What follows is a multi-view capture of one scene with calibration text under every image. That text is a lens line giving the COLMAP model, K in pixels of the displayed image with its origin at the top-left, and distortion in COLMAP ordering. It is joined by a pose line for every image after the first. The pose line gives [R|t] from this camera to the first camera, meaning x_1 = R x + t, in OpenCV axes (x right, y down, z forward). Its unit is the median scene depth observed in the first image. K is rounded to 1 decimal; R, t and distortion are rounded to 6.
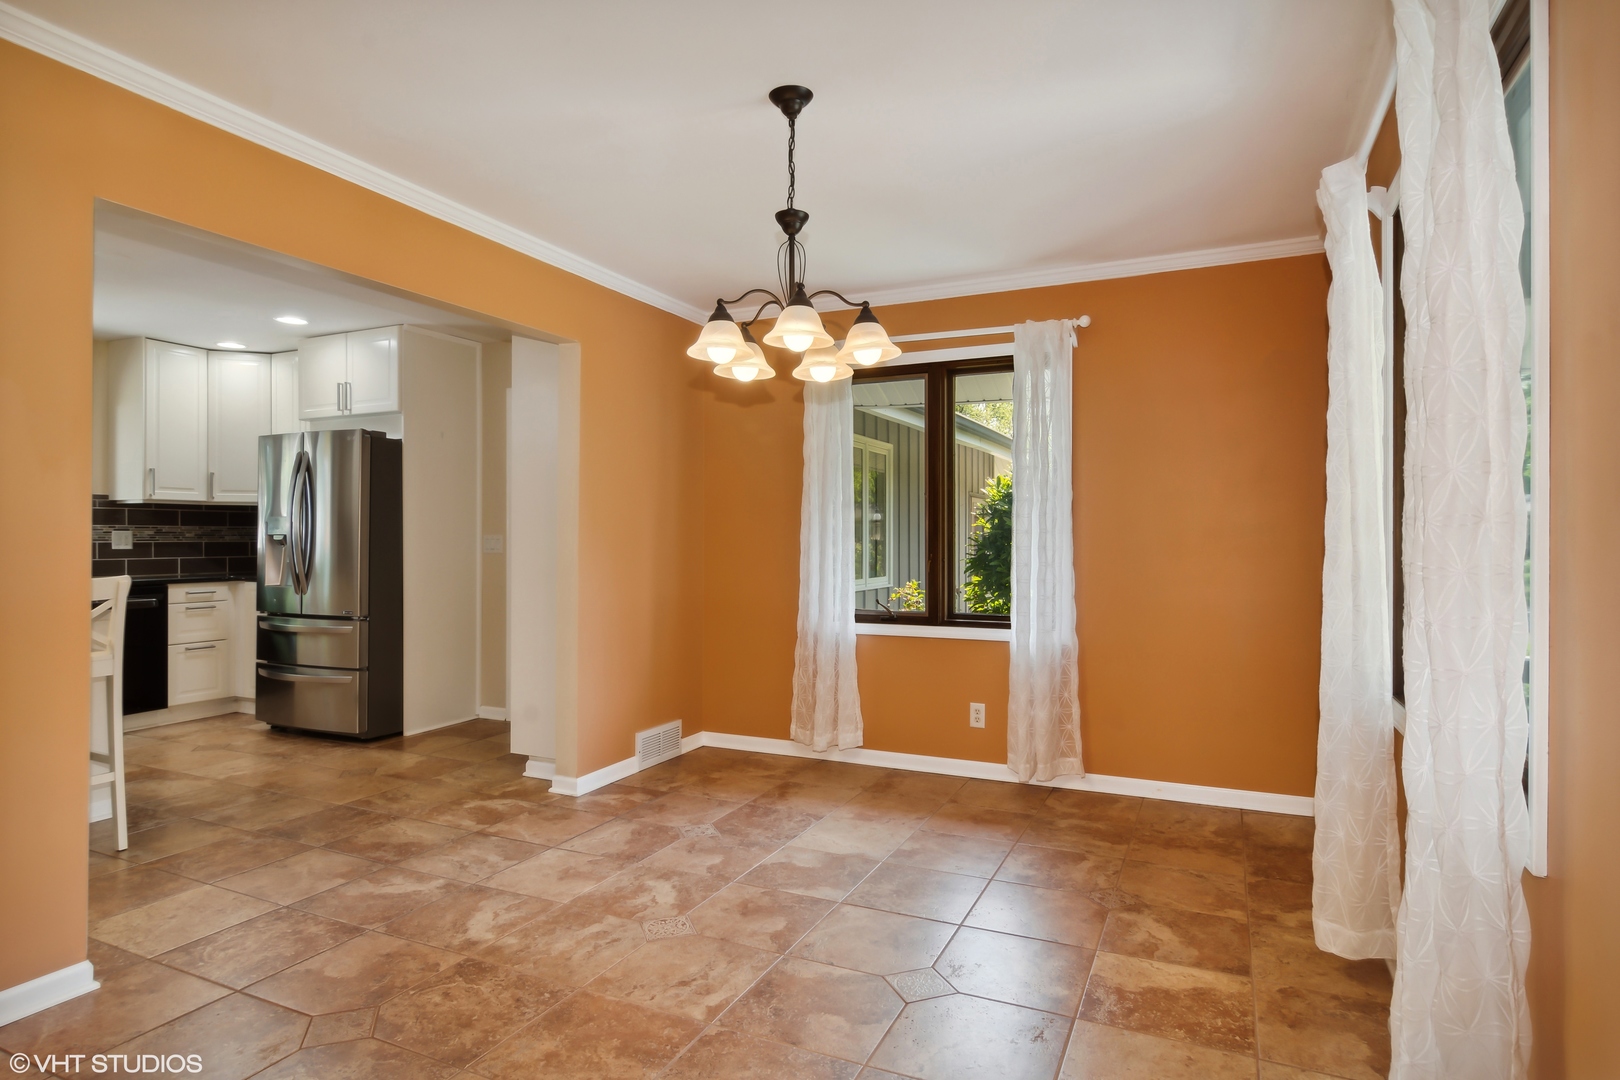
lens RADIAL K [[903.4, 0, 809.3], [0, 903.4, 525.0], [0, 0, 1]] dist [0.002554, -0.002407]
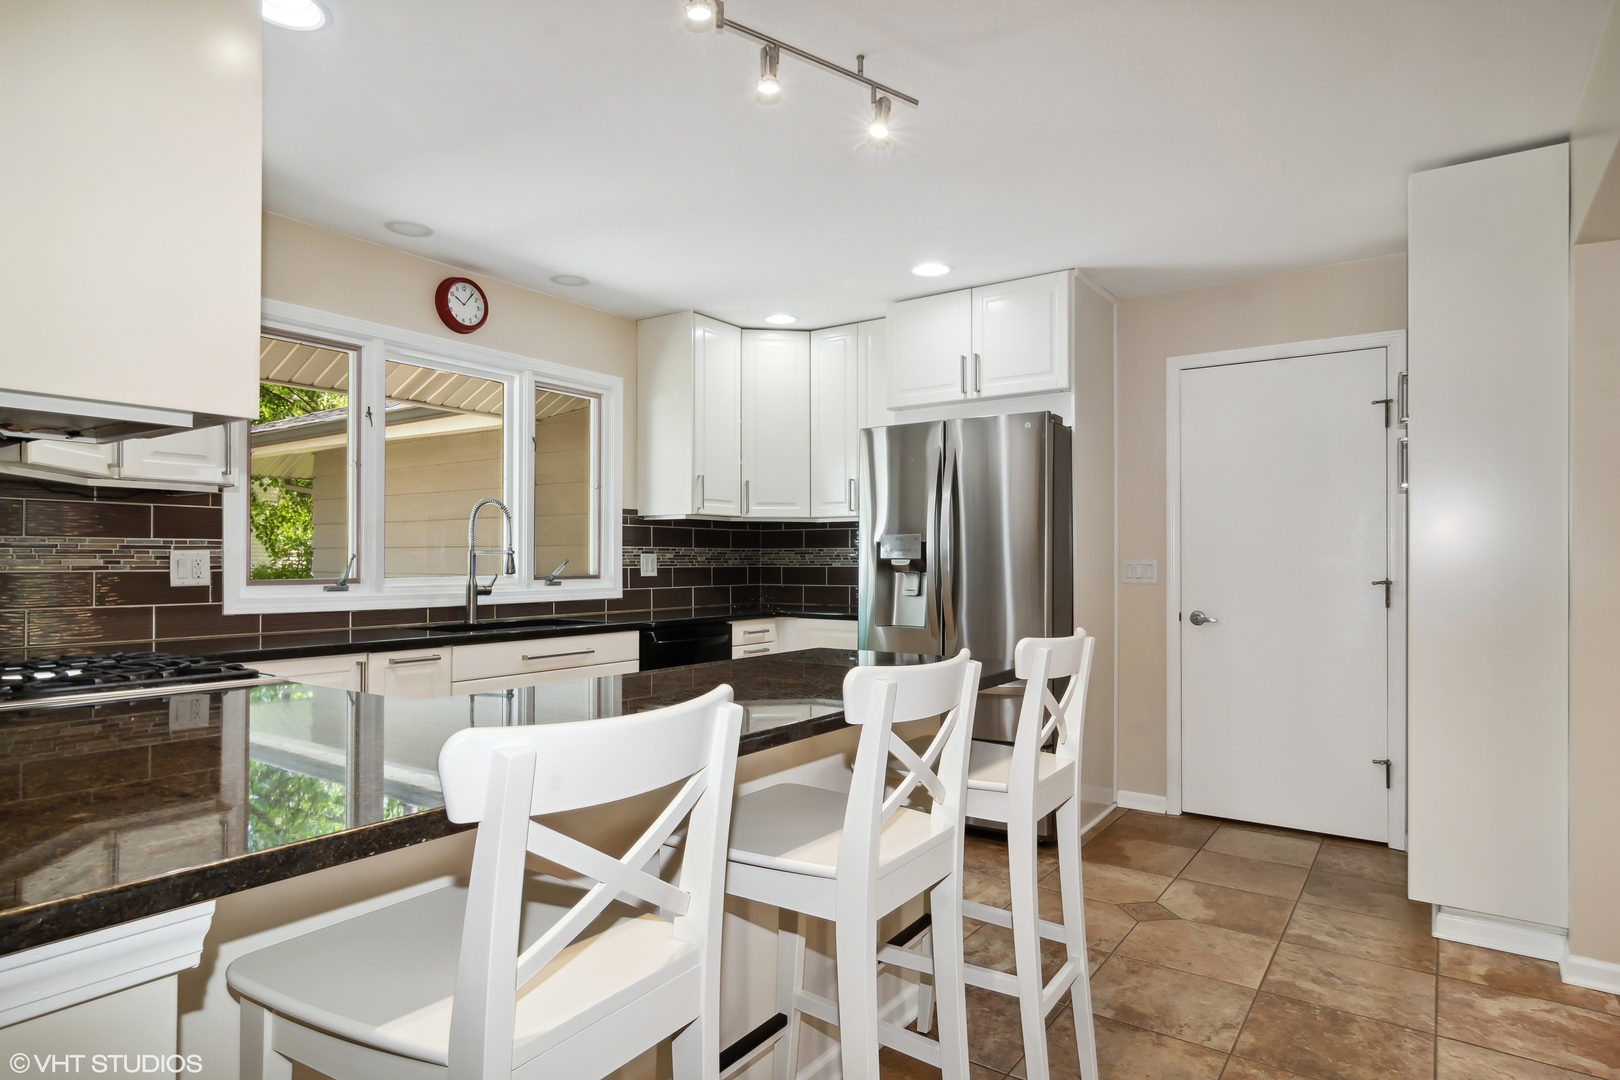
lens RADIAL K [[903.4, 0, 809.2], [0, 903.4, 555.9], [0, 0, 1]] dist [0.002554, -0.002407]
pose [[0.986569, 0.000840, -0.163340, -0.494692], [0.000624, 0.999960, 0.008909, 0.001342], [0.163341, -0.008891, 0.986530, 0.227769]]
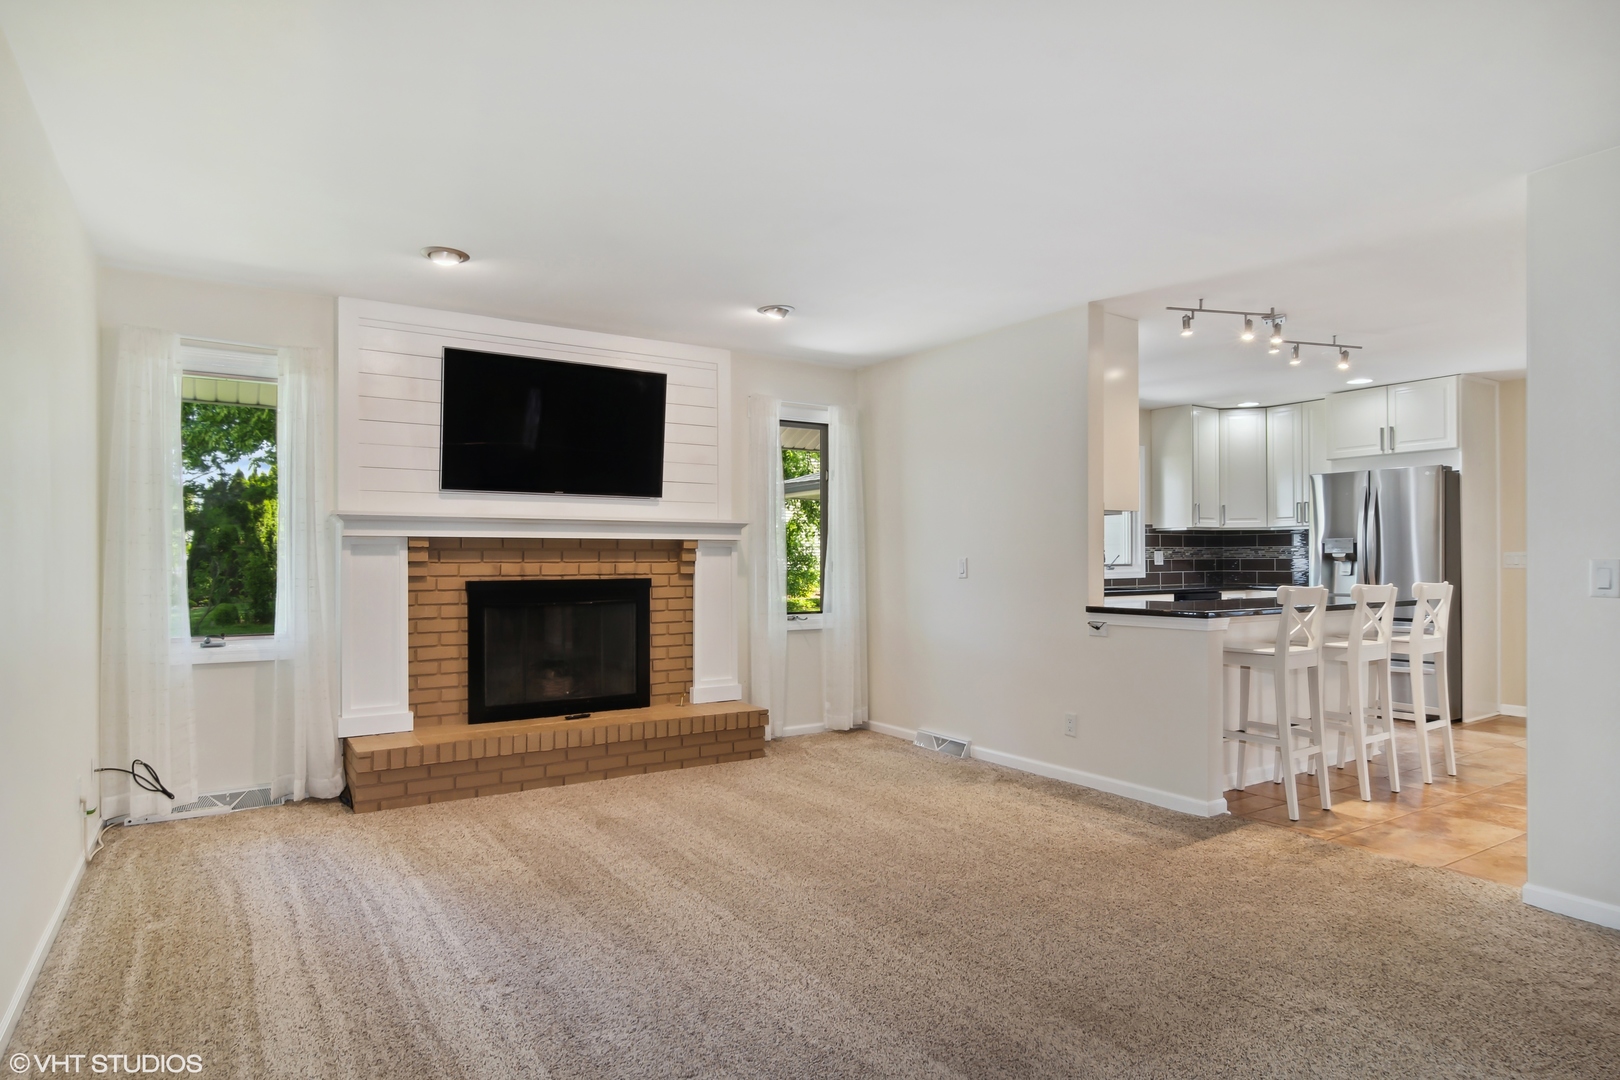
lens RADIAL K [[903.4, 0, 813.0], [0, 903.4, 554.8], [0, 0, 1]] dist [0.002554, -0.002407]
pose [[0.854924, -0.004551, -0.518734, -0.514172], [0.010372, 0.999912, 0.008322, -0.004669], [0.518650, -0.012495, 0.854895, -0.413350]]
